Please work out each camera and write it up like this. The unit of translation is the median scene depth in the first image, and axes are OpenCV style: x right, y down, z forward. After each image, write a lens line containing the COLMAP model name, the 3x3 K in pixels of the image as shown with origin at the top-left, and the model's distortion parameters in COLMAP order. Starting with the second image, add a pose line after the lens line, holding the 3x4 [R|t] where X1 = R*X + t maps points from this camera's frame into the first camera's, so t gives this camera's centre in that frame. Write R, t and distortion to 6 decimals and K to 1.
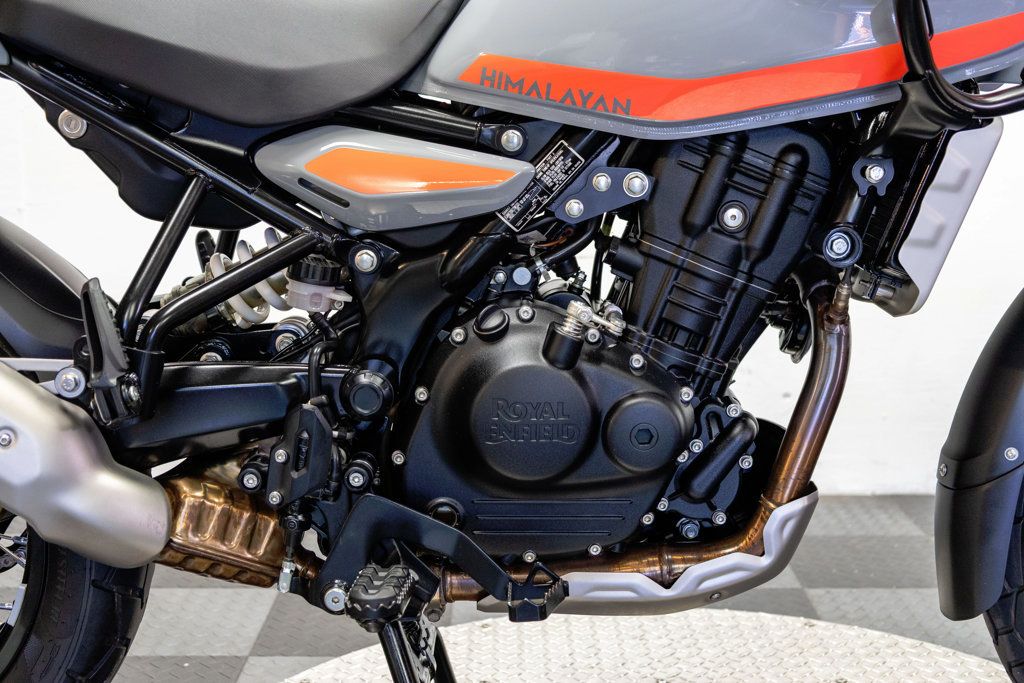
lens RADIAL K [[1444.7, 0, 512.0], [0, 1444.7, 341.5], [0, 0, 1]] dist [0.038909, 0.073936]
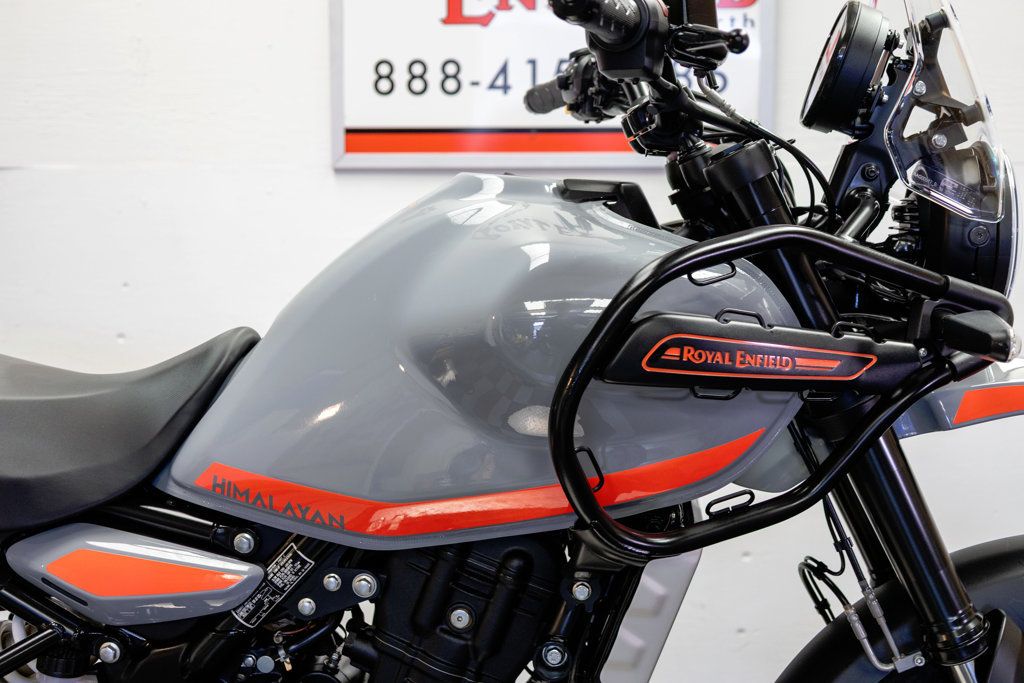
lens RADIAL K [[1444.7, 0, 512.0], [0, 1444.7, 341.5], [0, 0, 1]] dist [0.038909, 0.073936]
pose [[0.994585, 0.004987, -0.103809, 0.296408], [-0.010827, 0.998385, -0.055768, -0.226033], [0.103363, 0.056590, 0.993033, -0.020033]]
